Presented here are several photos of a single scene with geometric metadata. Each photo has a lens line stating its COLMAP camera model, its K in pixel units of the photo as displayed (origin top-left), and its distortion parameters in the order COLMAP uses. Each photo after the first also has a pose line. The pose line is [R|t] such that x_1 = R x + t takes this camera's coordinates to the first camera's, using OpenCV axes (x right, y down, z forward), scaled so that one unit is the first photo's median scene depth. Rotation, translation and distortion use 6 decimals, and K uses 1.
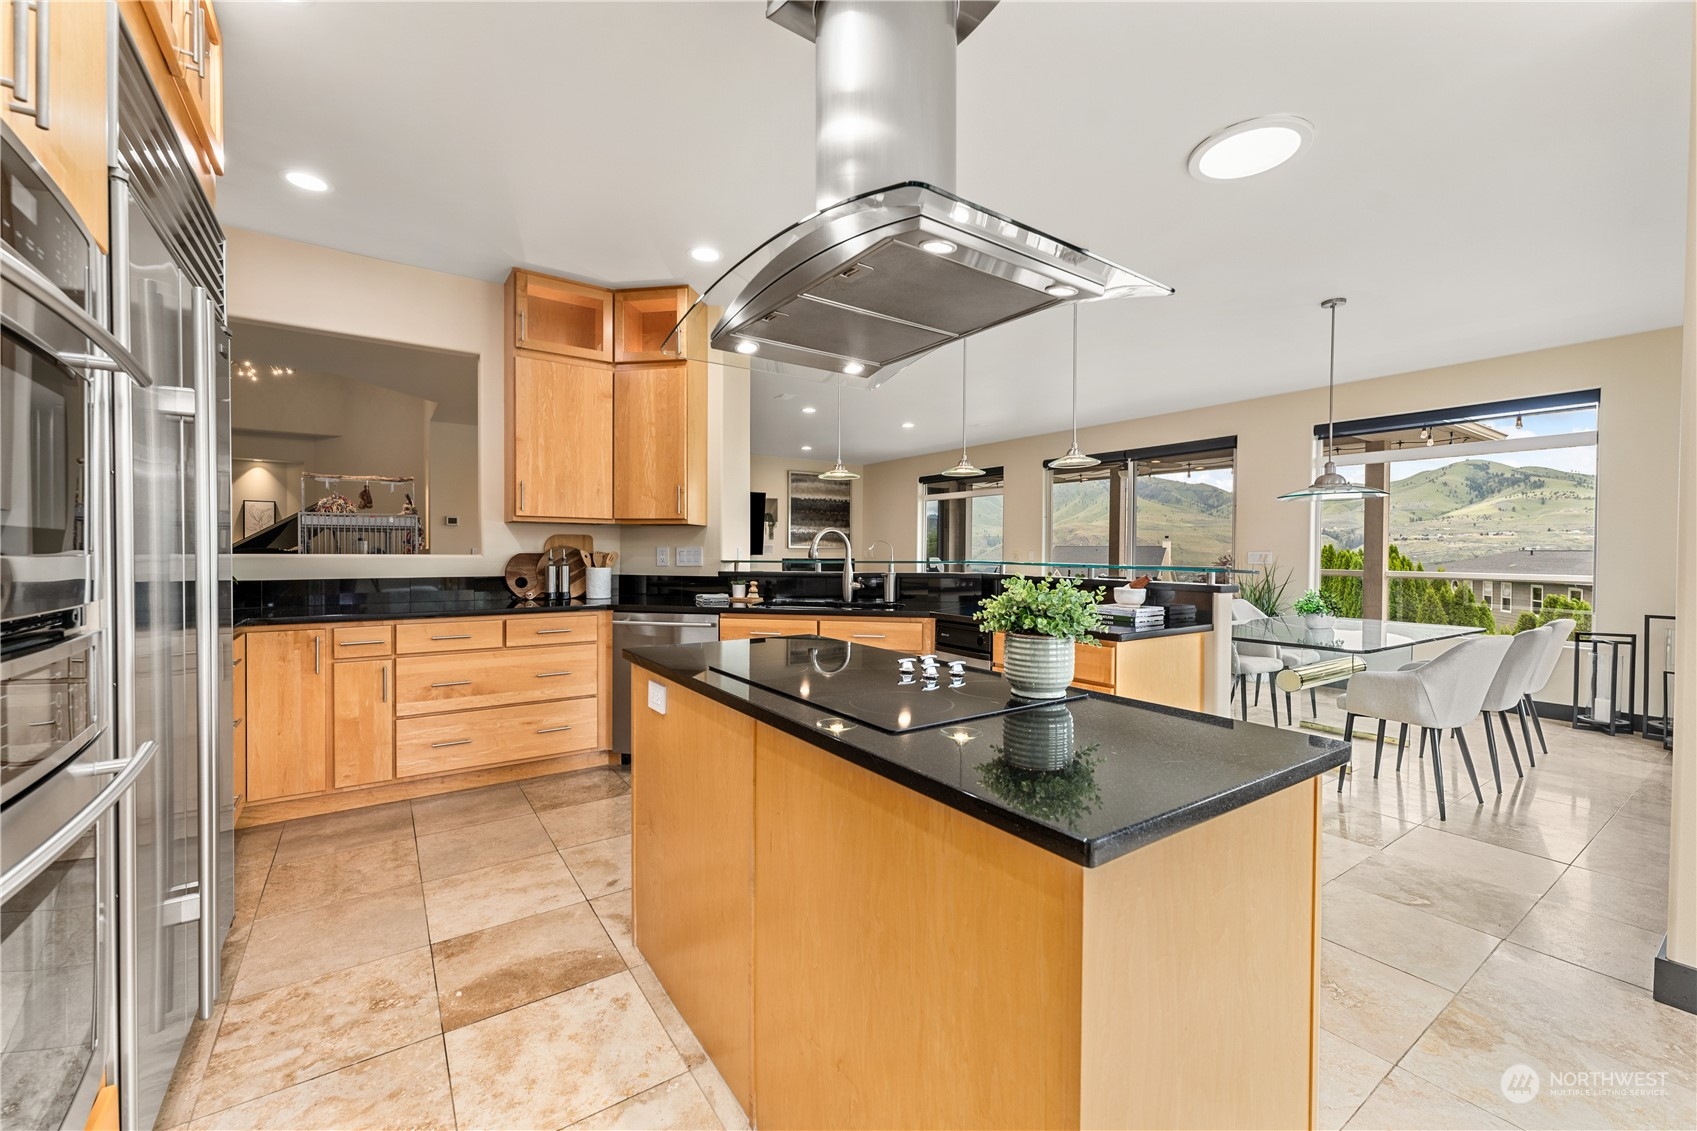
lens RADIAL K [[681.2, 0, 848.5], [0, 681.2, 565.5], [0, 0, 1]] dist [0.001206, 0.000135]
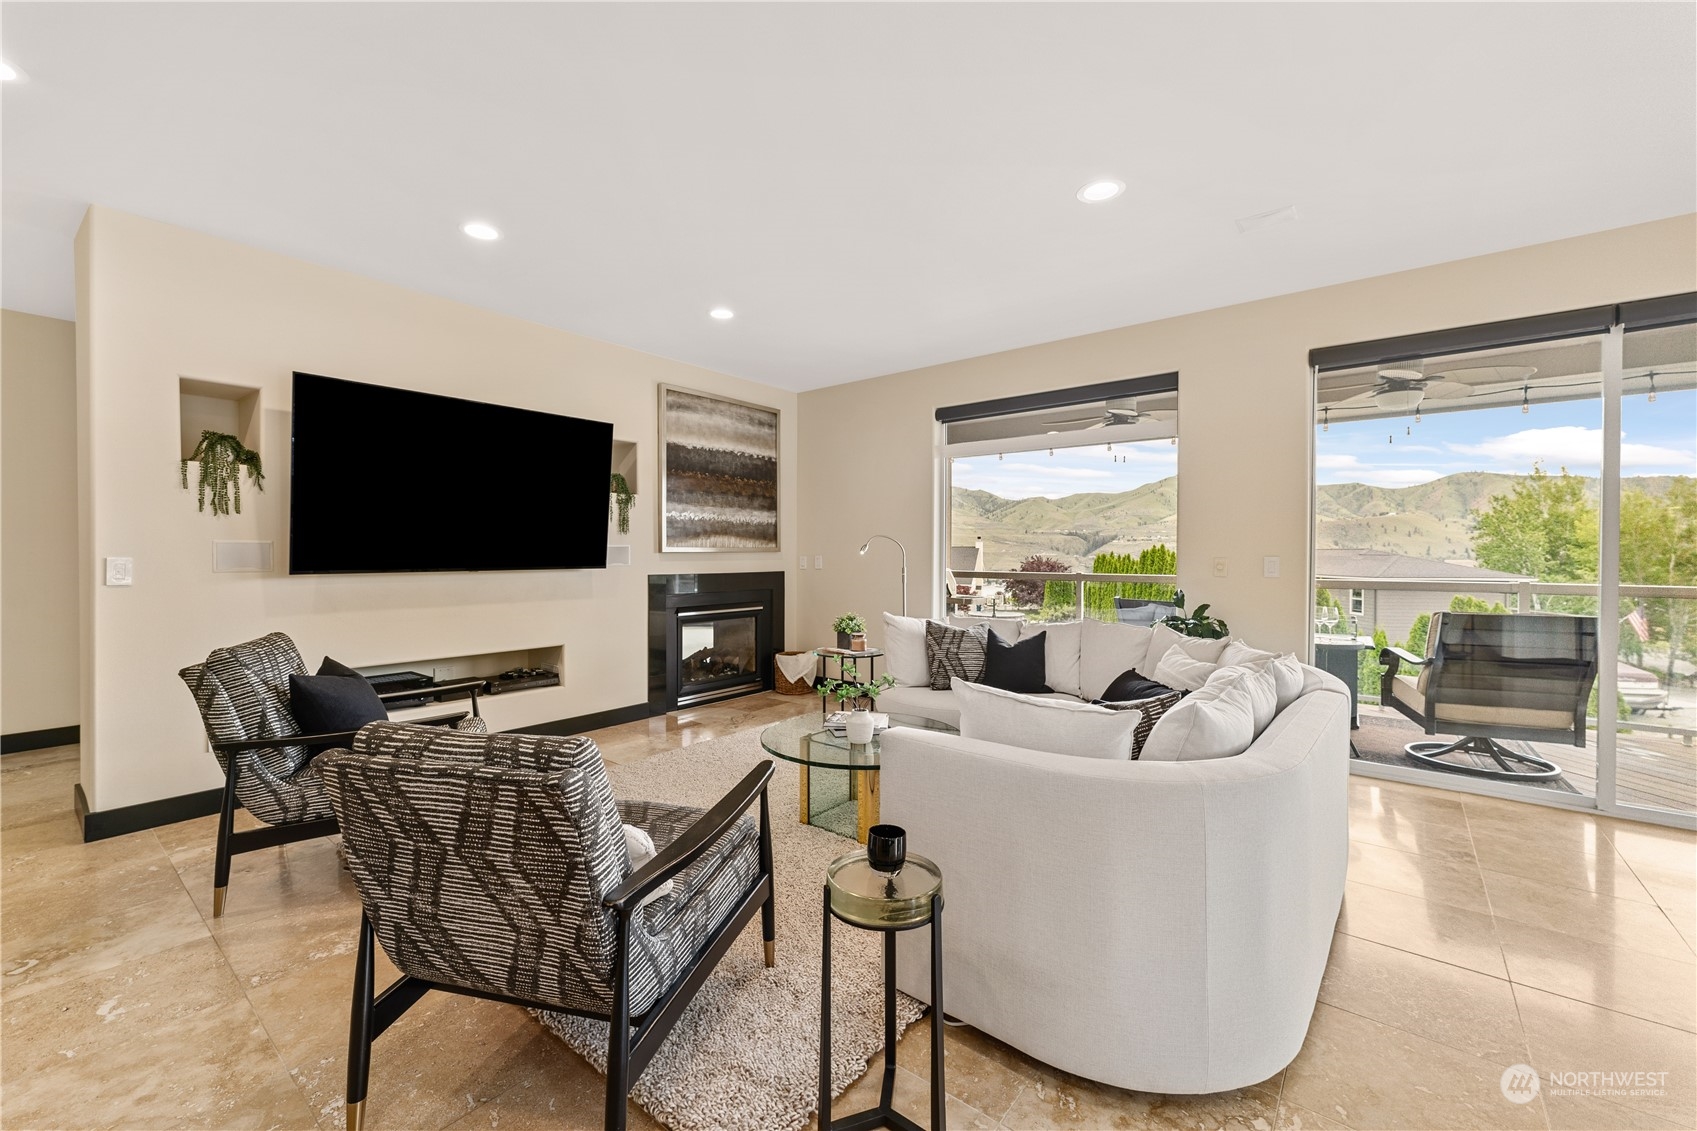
lens RADIAL K [[693.5, 0, 847.2], [0, 693.5, 557.2], [0, 0, 1]] dist [0.001381, 0.000396]
pose [[0.960035, -0.008912, 0.279739, -0.280646], [0.013041, 0.999832, -0.012902, -0.041795], [-0.279577, 0.016034, 0.959989, 1.464663]]
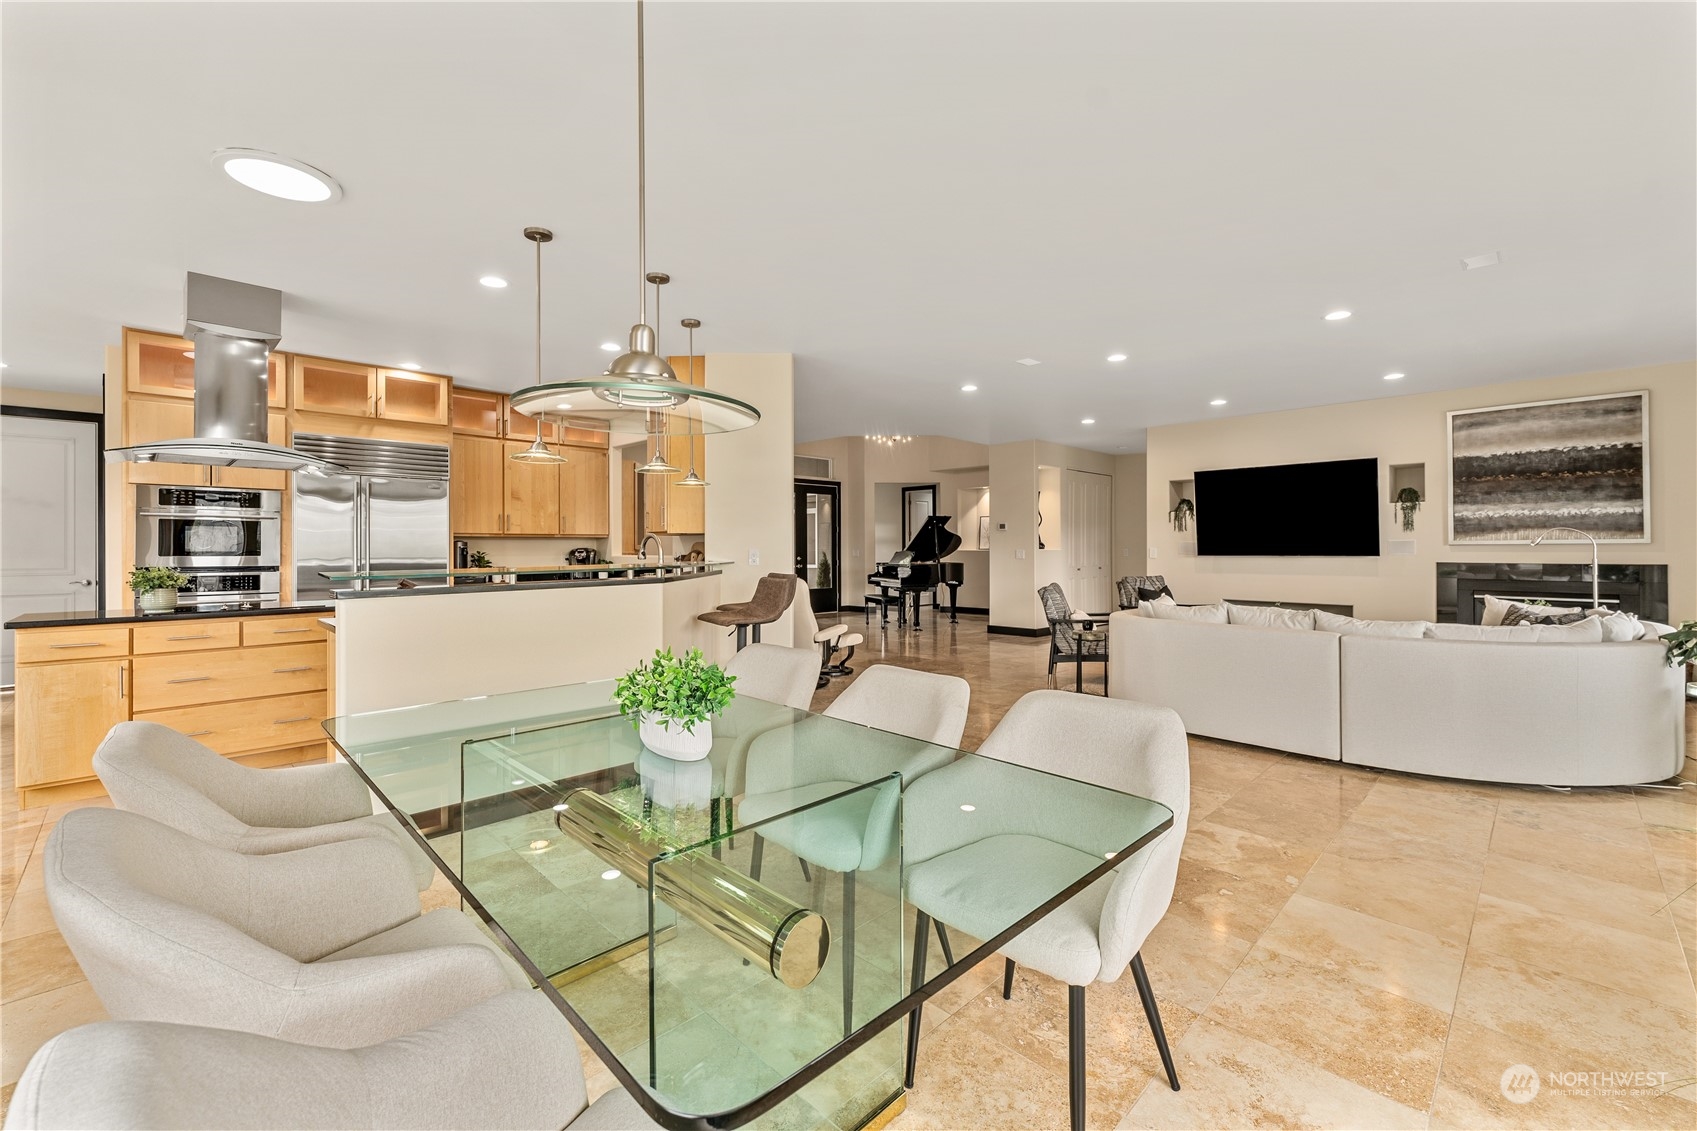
lens RADIAL K [[702.6, 0, 848.9], [0, 702.6, 544.1], [0, 0, 1]] dist [0.001719, 0.000487]
pose [[0.167889, -0.013366, -0.985715, 1.183321], [-0.016056, 0.999738, -0.016291, -0.023487], [0.985675, 0.018562, 0.167631, 1.117635]]
